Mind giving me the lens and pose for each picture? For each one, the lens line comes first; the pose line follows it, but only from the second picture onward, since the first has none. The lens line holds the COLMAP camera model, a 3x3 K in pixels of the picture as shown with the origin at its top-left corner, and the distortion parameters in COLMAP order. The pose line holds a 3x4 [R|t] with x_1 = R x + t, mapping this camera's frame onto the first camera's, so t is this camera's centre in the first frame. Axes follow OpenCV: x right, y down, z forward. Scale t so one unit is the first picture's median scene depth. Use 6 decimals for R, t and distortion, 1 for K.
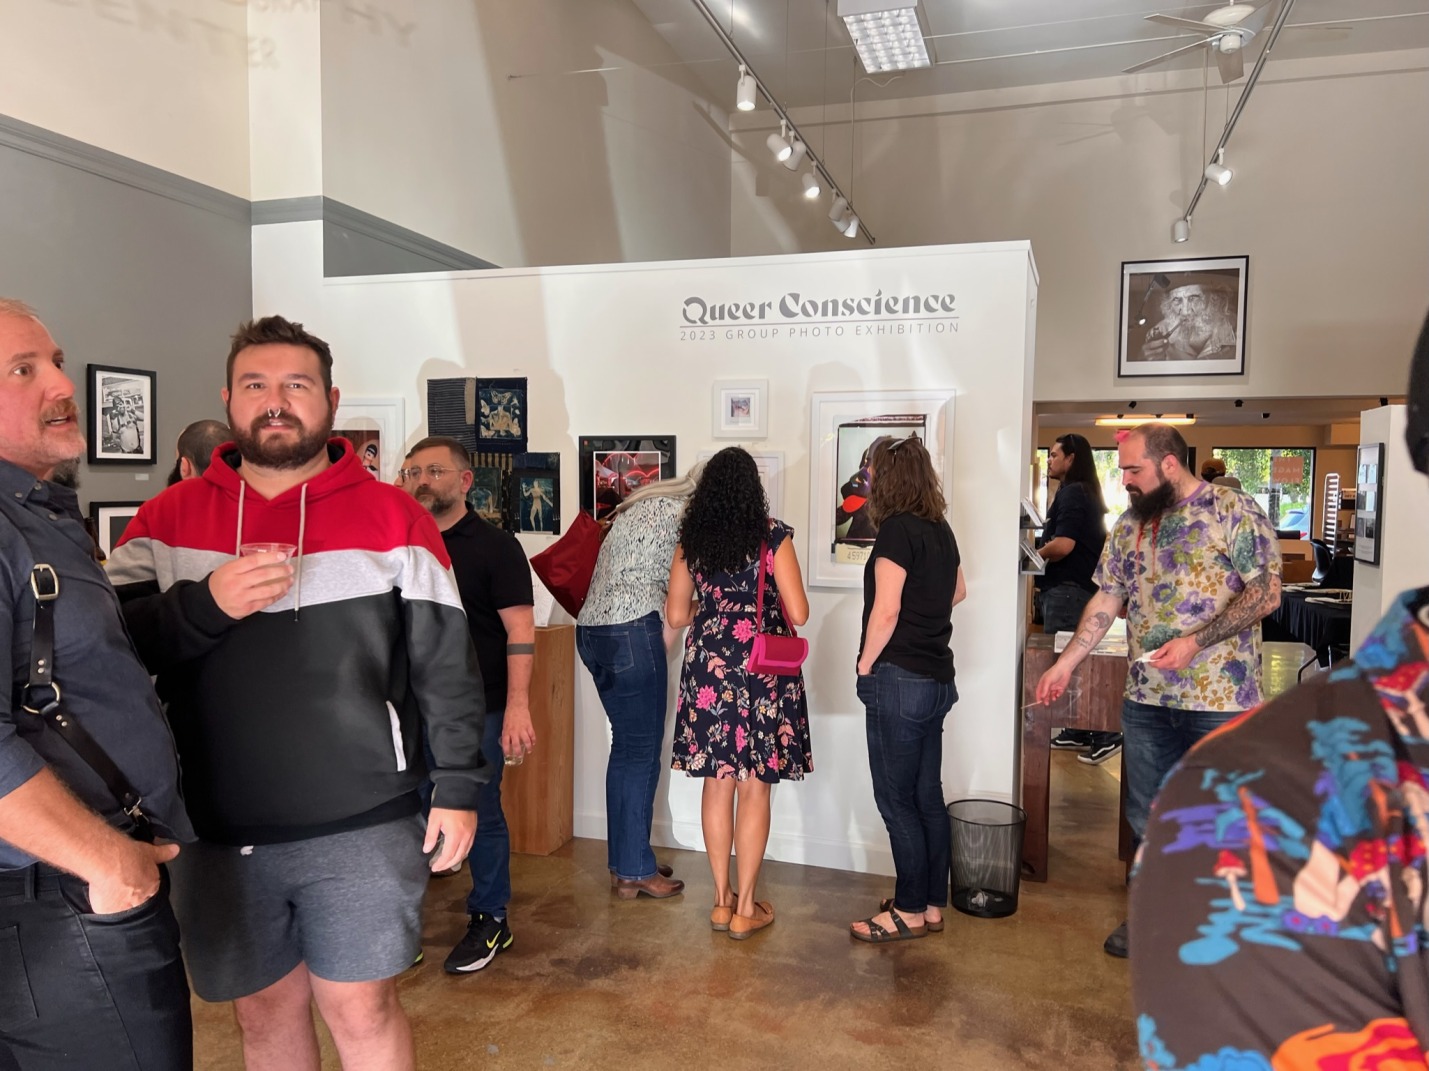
lens RADIAL K [[1043.9, 0, 723.5], [0, 1043.9, 548.8], [0, 0, 1]] dist [0.050349, -0.062453]
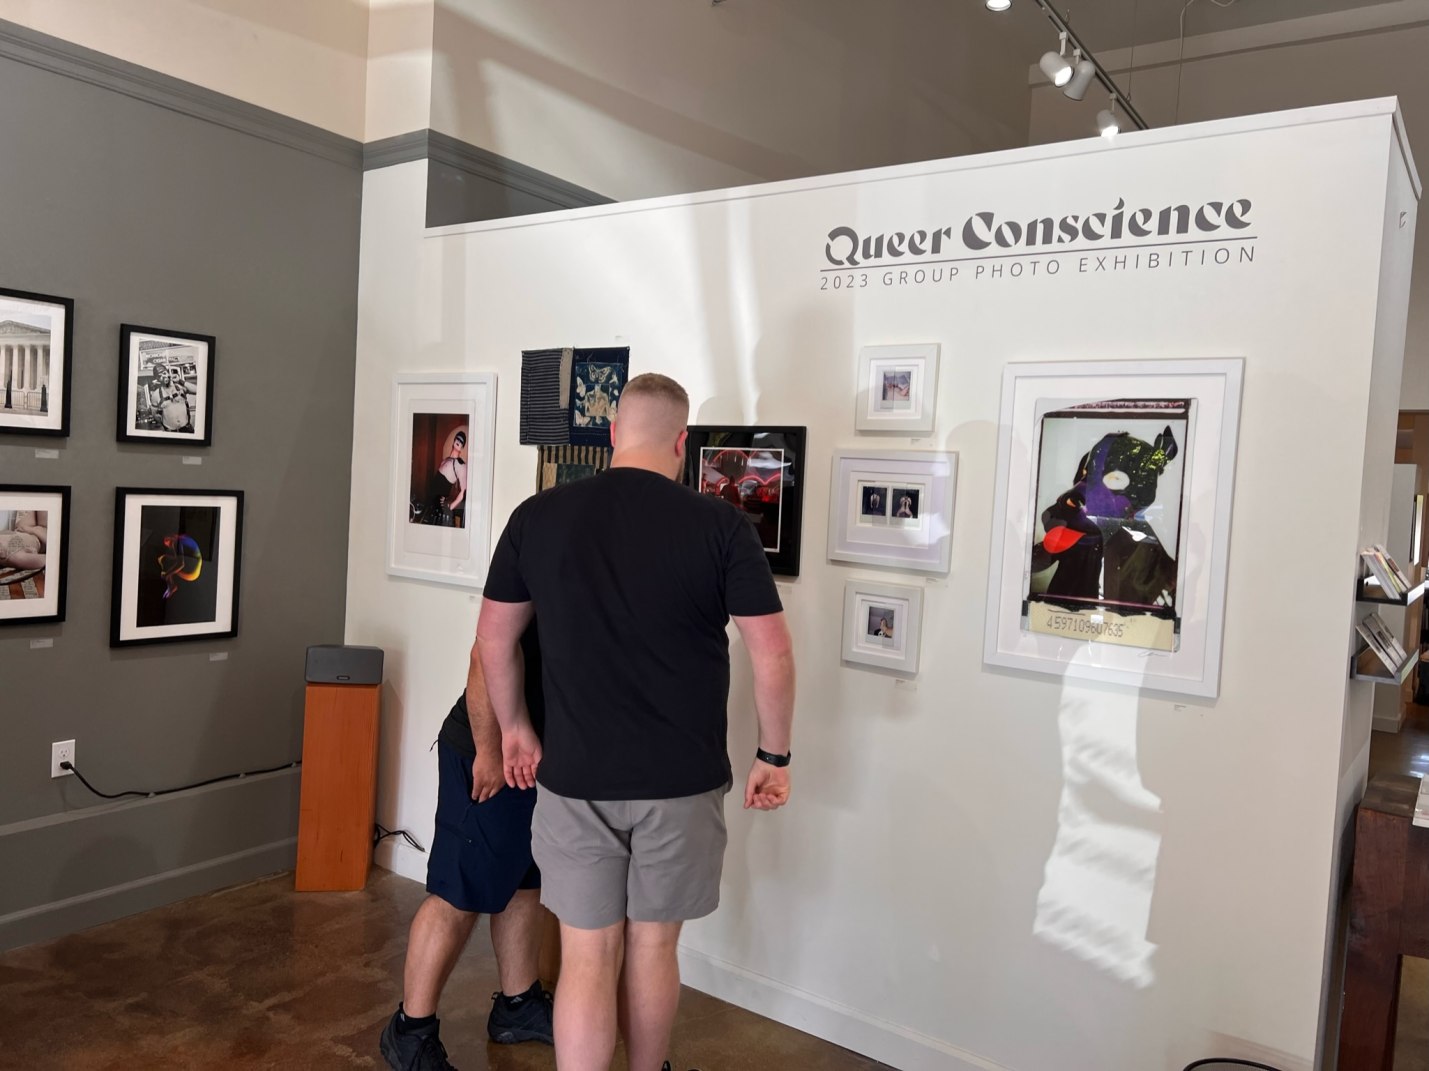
lens RADIAL K [[1043.9, 0, 744.7], [0, 1043.9, 530.2], [0, 0, 1]] dist [0.050349, -0.062453]
pose [[0.956093, 0.053261, -0.288182, 0.116831], [-0.061578, 0.997905, -0.019866, -0.023468], [0.286521, 0.036739, 0.957369, 0.322275]]
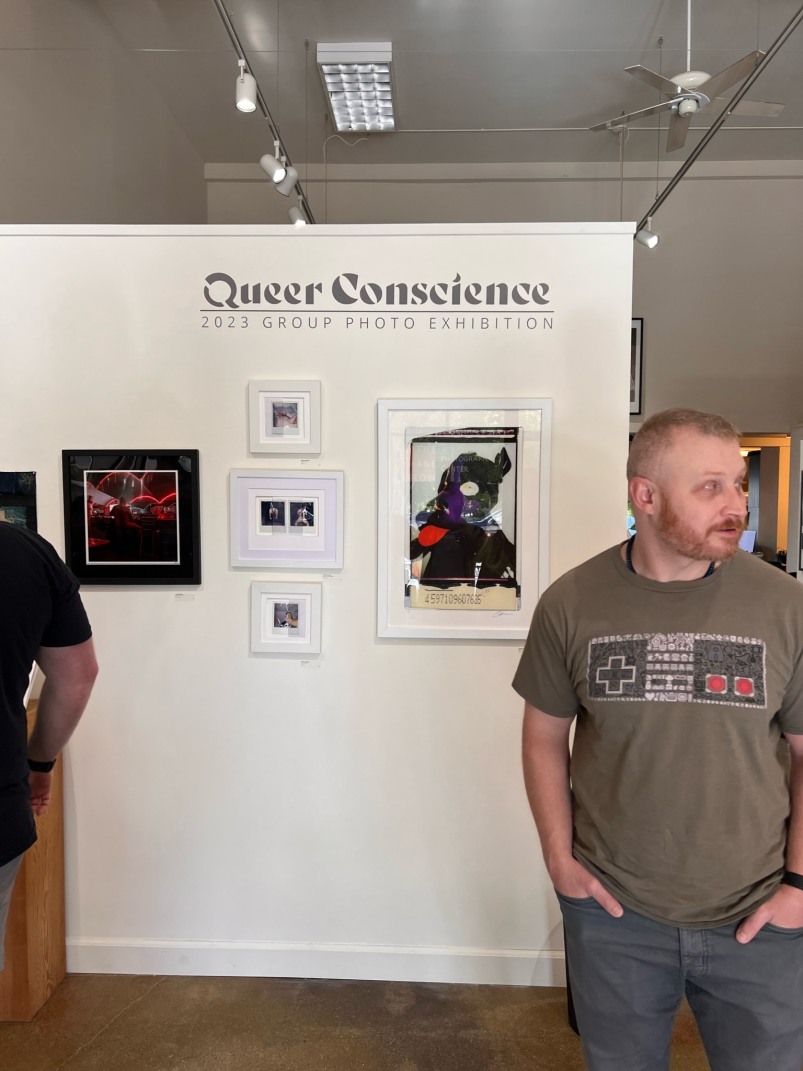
lens RADIAL K [[782.4, 0, 401.4], [0, 782.4, 547.1], [0, 0, 1]] dist [0.050349, -0.062453]
pose [[0.963150, -0.021574, 0.268097, -0.057809], [0.023030, 0.999732, -0.002286, -0.031523], [-0.267976, 0.008376, 0.963389, 0.392397]]
